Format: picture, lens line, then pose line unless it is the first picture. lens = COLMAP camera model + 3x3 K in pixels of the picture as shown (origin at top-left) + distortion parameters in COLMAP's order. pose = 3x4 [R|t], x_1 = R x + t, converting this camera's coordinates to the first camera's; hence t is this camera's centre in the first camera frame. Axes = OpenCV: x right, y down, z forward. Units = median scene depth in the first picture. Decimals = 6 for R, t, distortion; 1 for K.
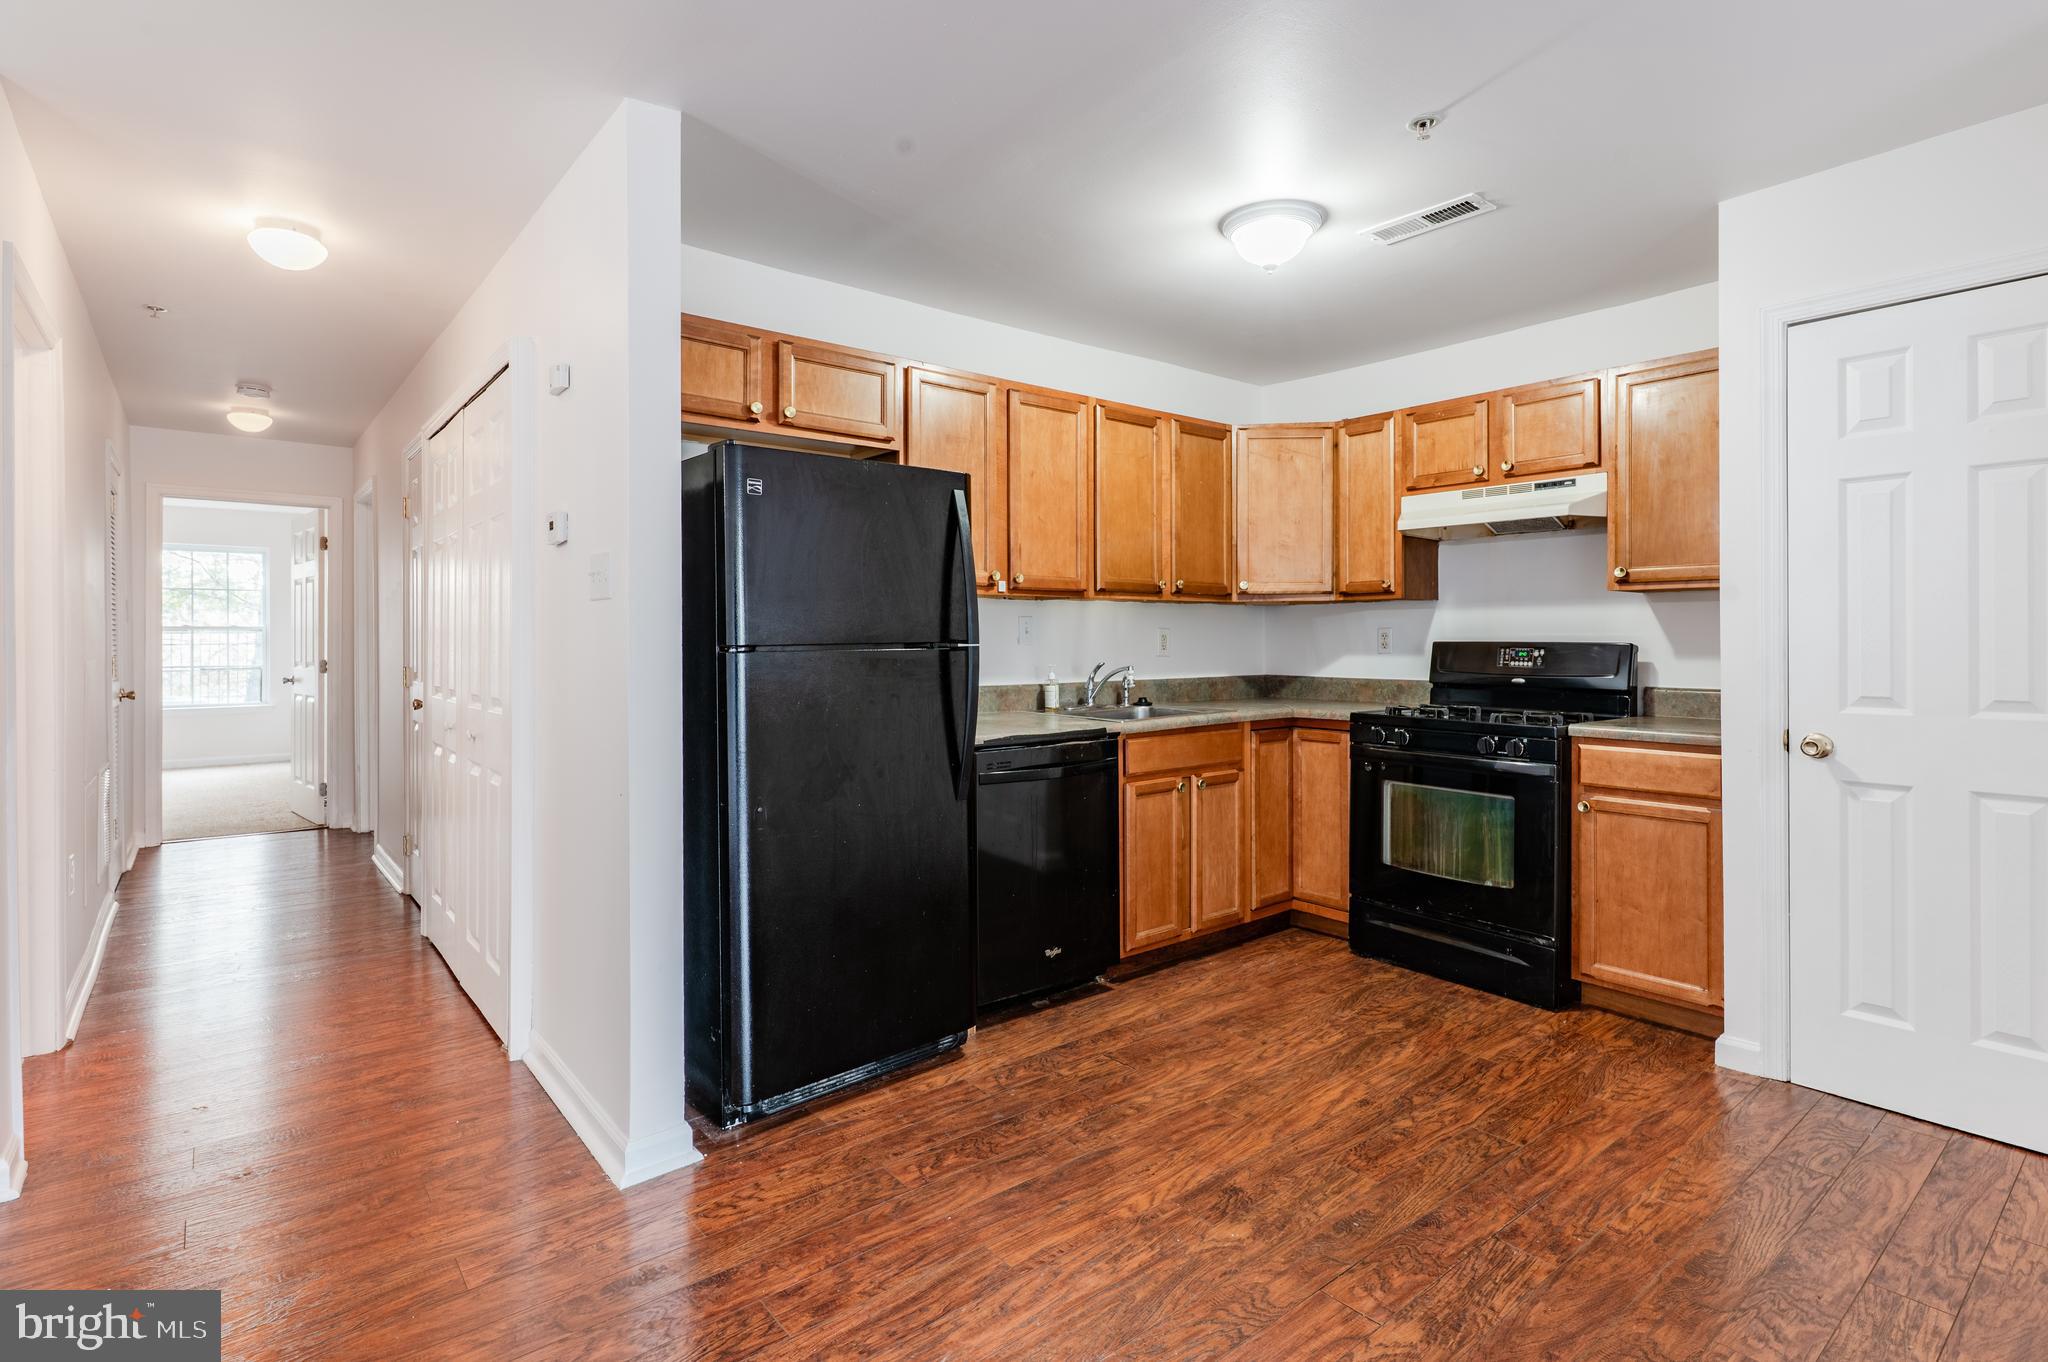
lens RADIAL K [[991.4, 0, 1027.9], [0, 991.4, 641.8], [0, 0, 1]] dist [0.004493, -0.003560]
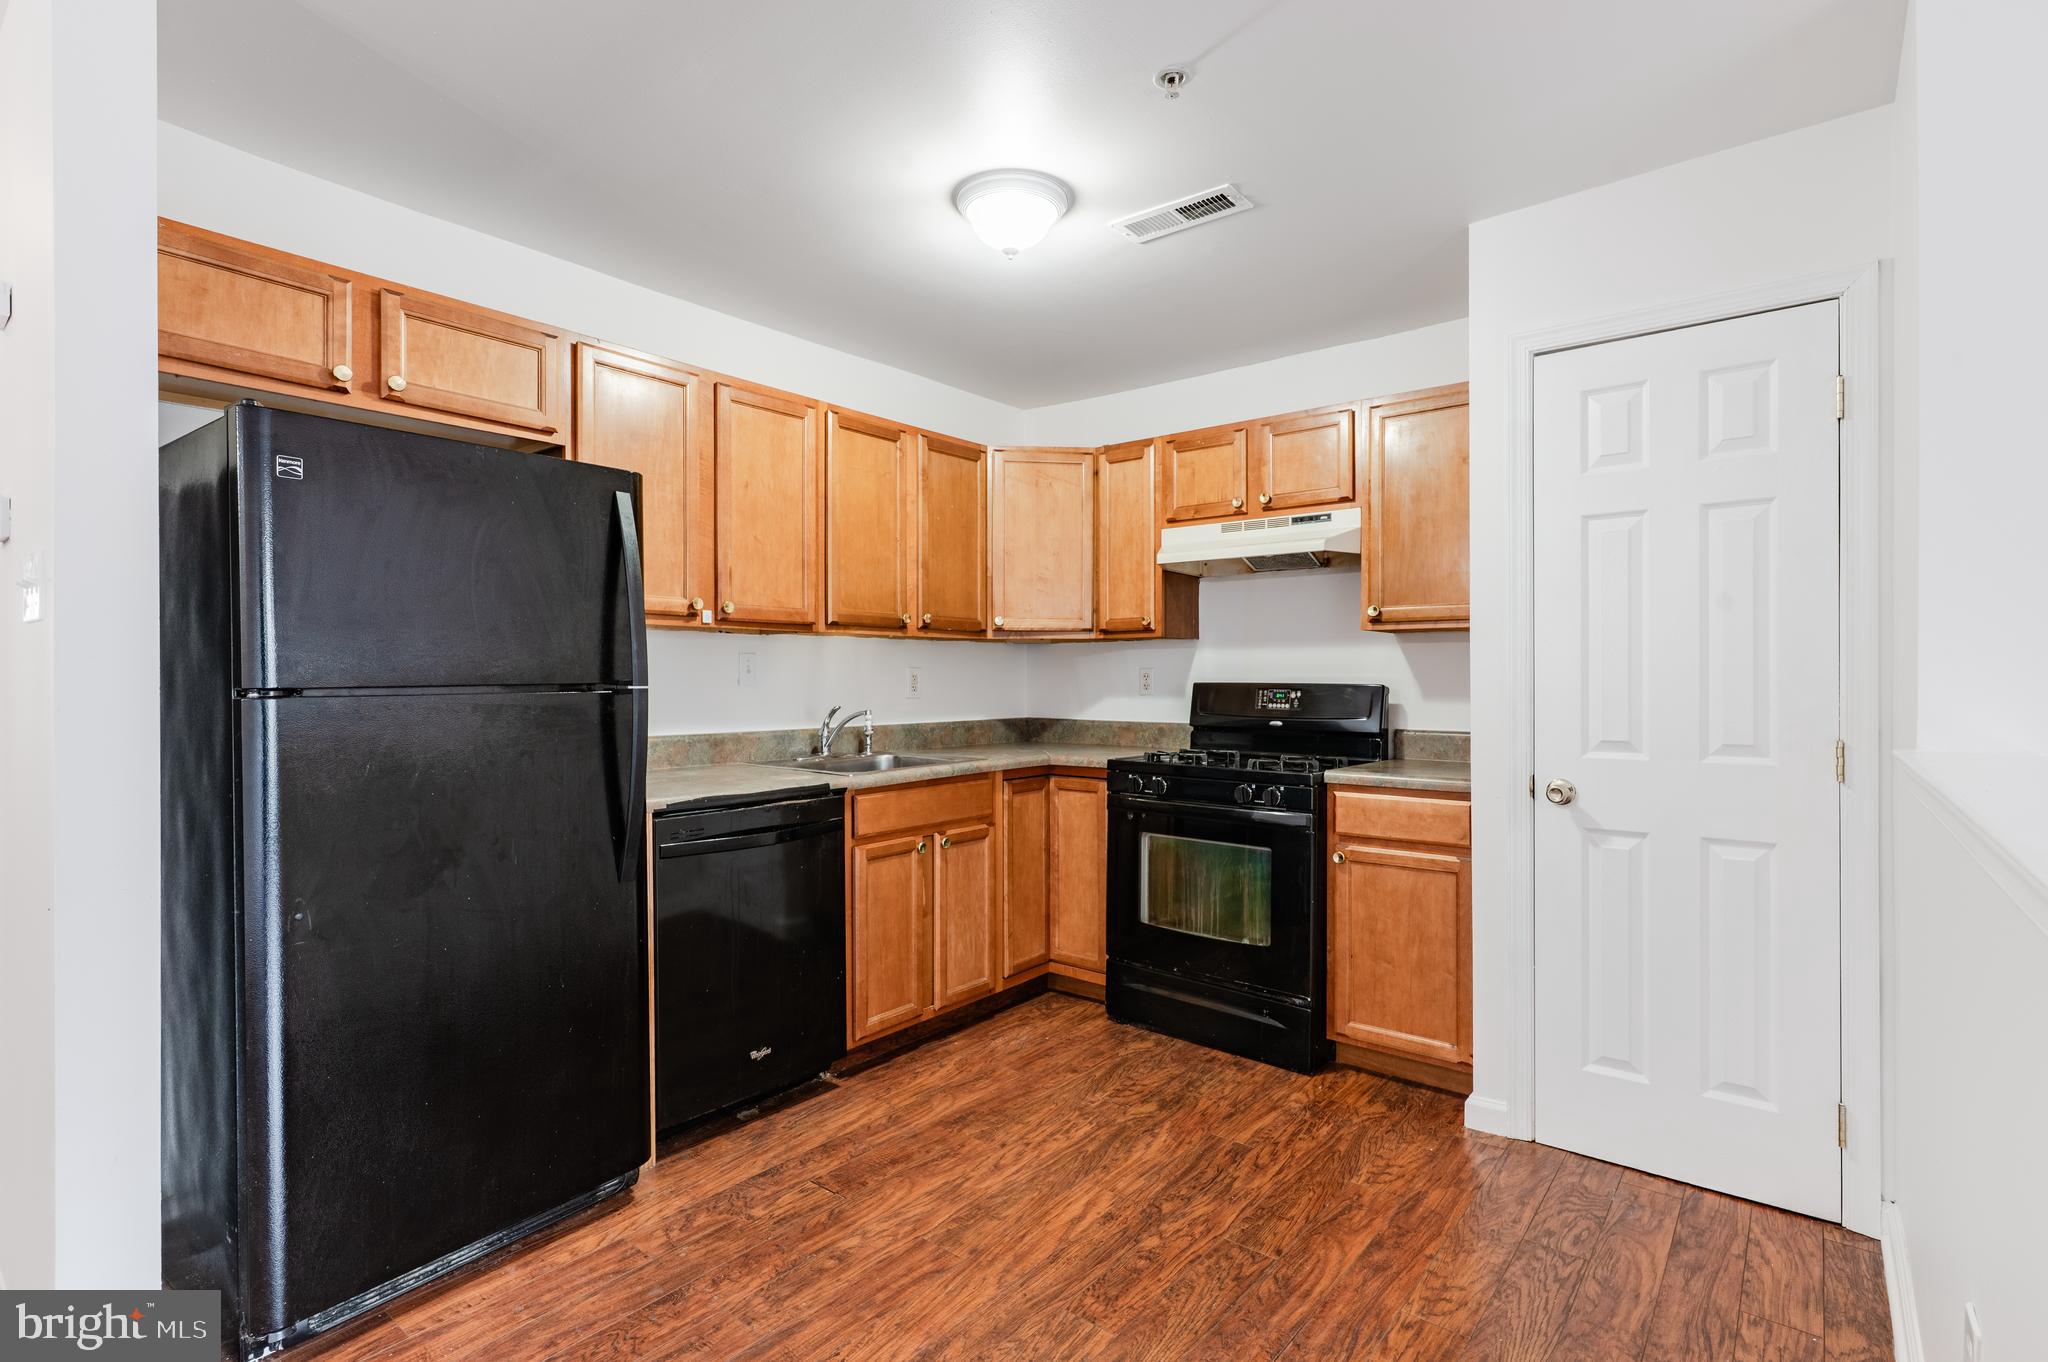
lens RADIAL K [[991.4, 0, 1029.7], [0, 991.4, 679.0], [0, 0, 1]] dist [0.004493, -0.003560]
pose [[0.977724, 0.001640, 0.209888, 0.070825], [-0.001319, 0.999998, -0.001670, -0.002332], [-0.209891, 0.001356, 0.977724, 0.133074]]
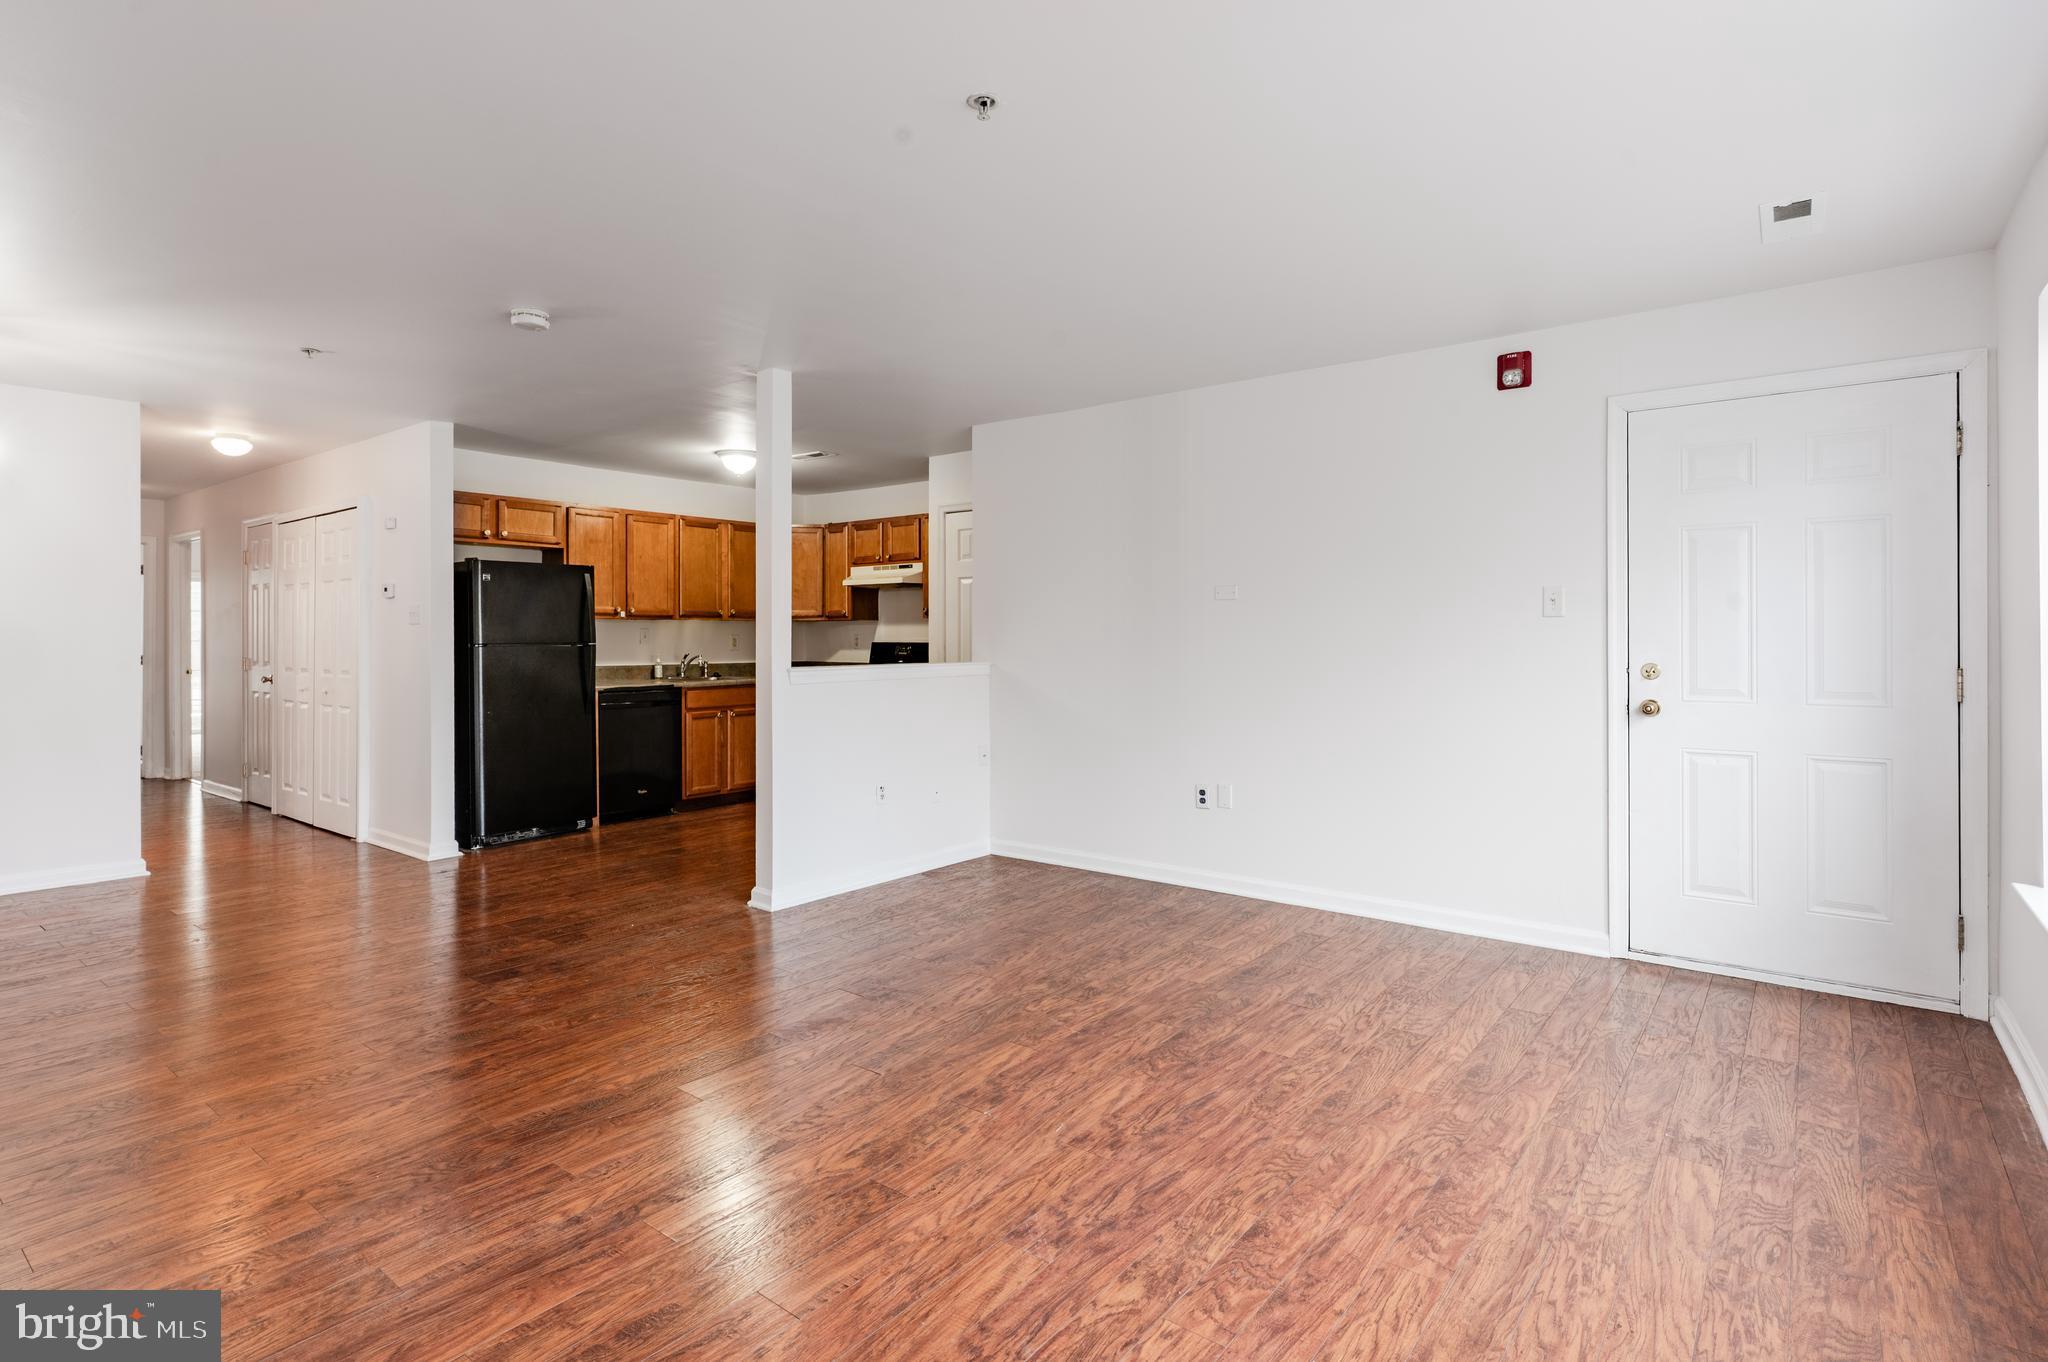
lens RADIAL K [[1076.9, 0, 1038.7], [0, 1076.9, 633.9], [0, 0, 1]] dist [-0.001565, 0.003390]
pose [[0.975010, 0.002149, 0.222151, 0.332027], [-0.000208, 0.999962, -0.008760, 0.002050], [-0.222162, 0.008495, 0.974973, -1.374804]]
